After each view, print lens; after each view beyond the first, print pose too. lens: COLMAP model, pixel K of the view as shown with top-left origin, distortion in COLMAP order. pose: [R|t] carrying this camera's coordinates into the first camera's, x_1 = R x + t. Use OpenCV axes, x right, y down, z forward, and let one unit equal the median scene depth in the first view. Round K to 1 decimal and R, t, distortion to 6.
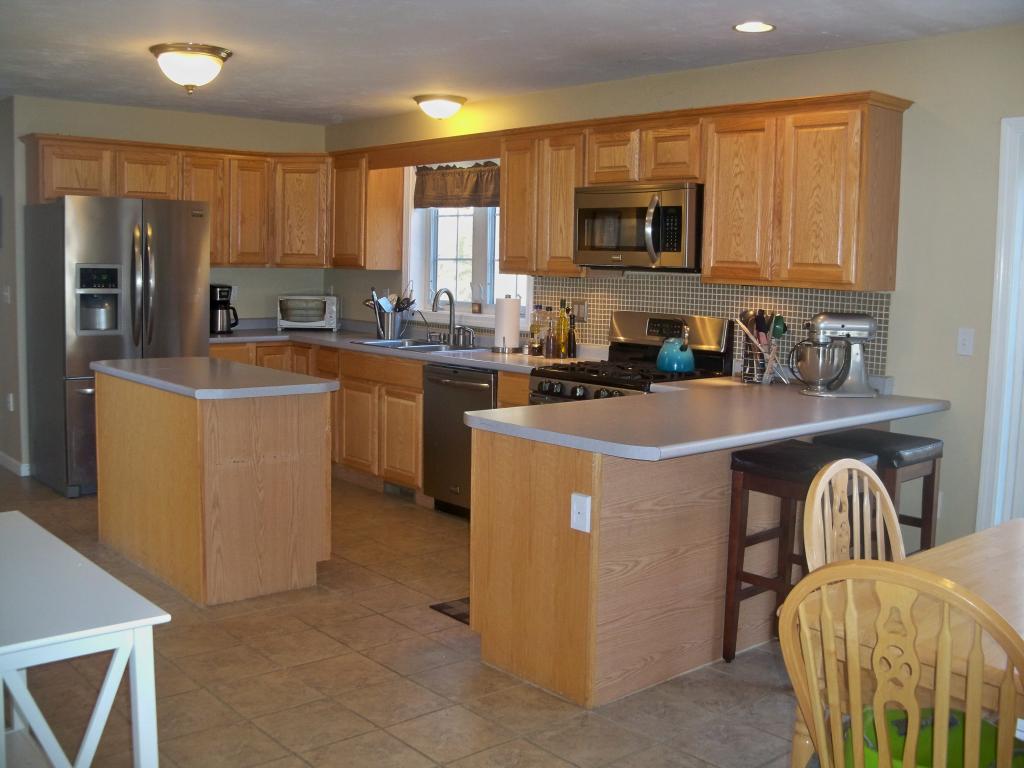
lens RADIAL K [[1046.6, 0, 512.0], [0, 1046.6, 384.0], [0, 0, 1]] dist [-0.212120, 0.200427]
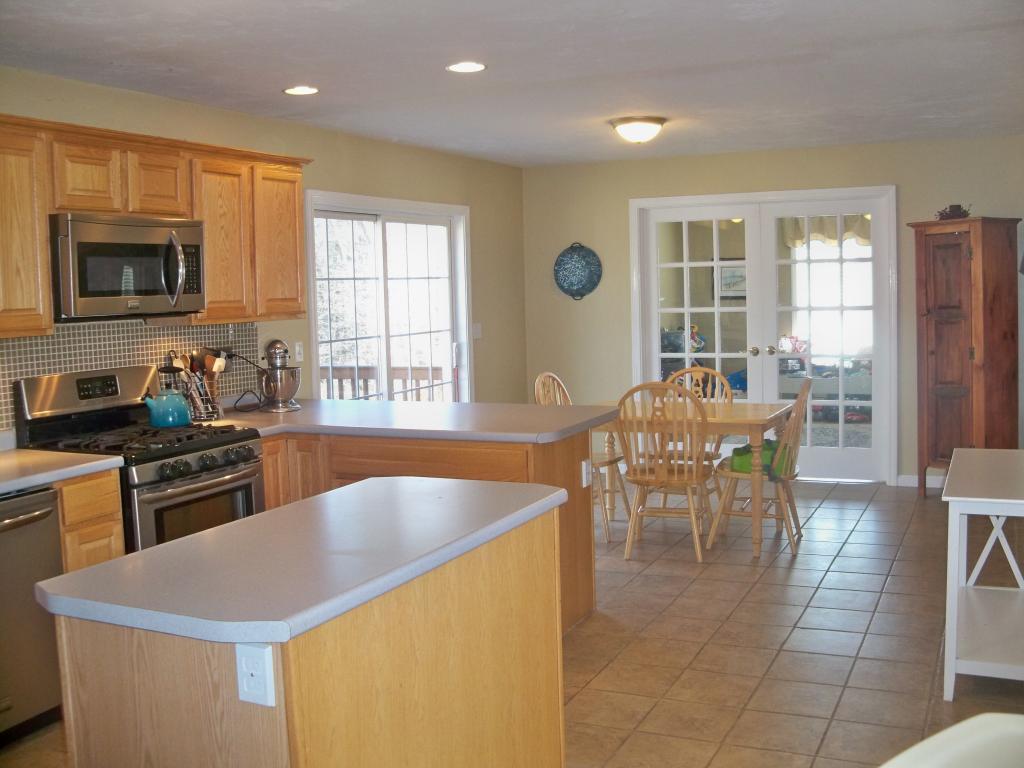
lens RADIAL K [[1046.6, 0, 512.0], [0, 1046.6, 384.0], [0, 0, 1]] dist [-0.212120, 0.200427]
pose [[-0.391009, -0.091113, 0.915866, -0.681264], [0.130368, 0.979572, 0.153108, -0.128423], [-0.911107, 0.179266, -0.371143, 0.929362]]
